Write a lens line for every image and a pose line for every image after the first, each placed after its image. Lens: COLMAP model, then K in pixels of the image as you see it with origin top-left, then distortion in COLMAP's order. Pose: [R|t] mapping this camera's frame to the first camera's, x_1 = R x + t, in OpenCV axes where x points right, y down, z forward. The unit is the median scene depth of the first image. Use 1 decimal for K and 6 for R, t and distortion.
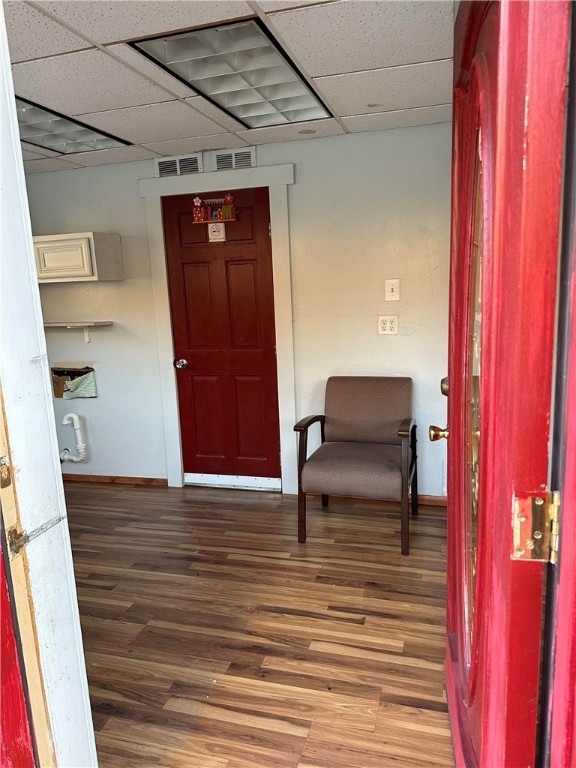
lens RADIAL K [[541.0, 0, 288.0], [0, 541.0, 384.0], [0, 0, 1]] dist [0.008737, 0.004914]
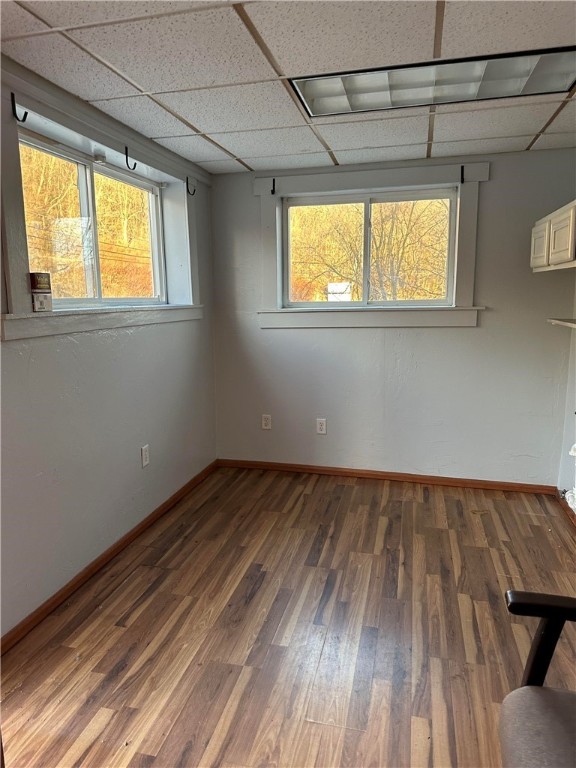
lens RADIAL K [[541.0, 0, 288.0], [0, 541.0, 384.0], [0, 0, 1]] dist [0.008737, 0.004914]
pose [[0.054665, 0.211460, -0.975857, 0.297995], [-0.164636, 0.965851, 0.200069, -0.112306], [0.984838, 0.149724, 0.087612, 0.534935]]
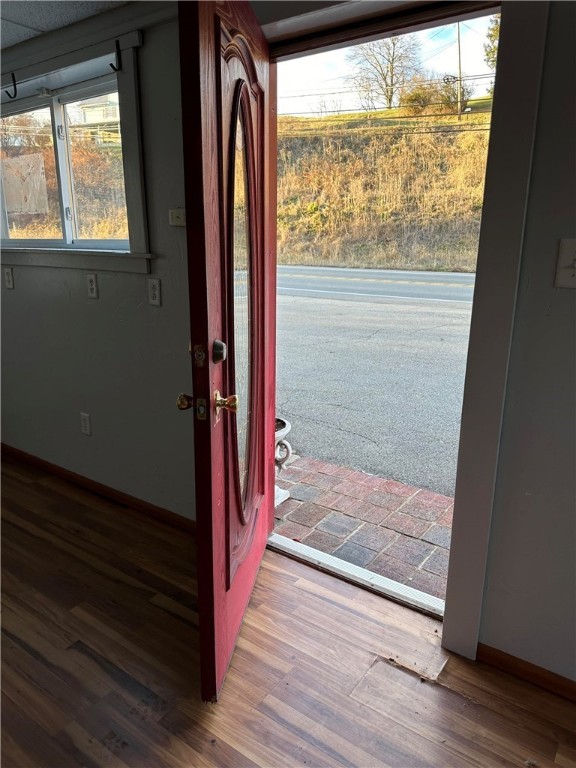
lens RADIAL K [[541.0, 0, 288.0], [0, 541.0, 384.0], [0, 0, 1]] dist [0.008737, 0.004914]
pose [[-0.944637, -0.046646, 0.324785, -0.125593], [0.091590, 0.913012, 0.397518, -0.111610], [-0.315076, 0.405257, -0.858192, 0.683240]]
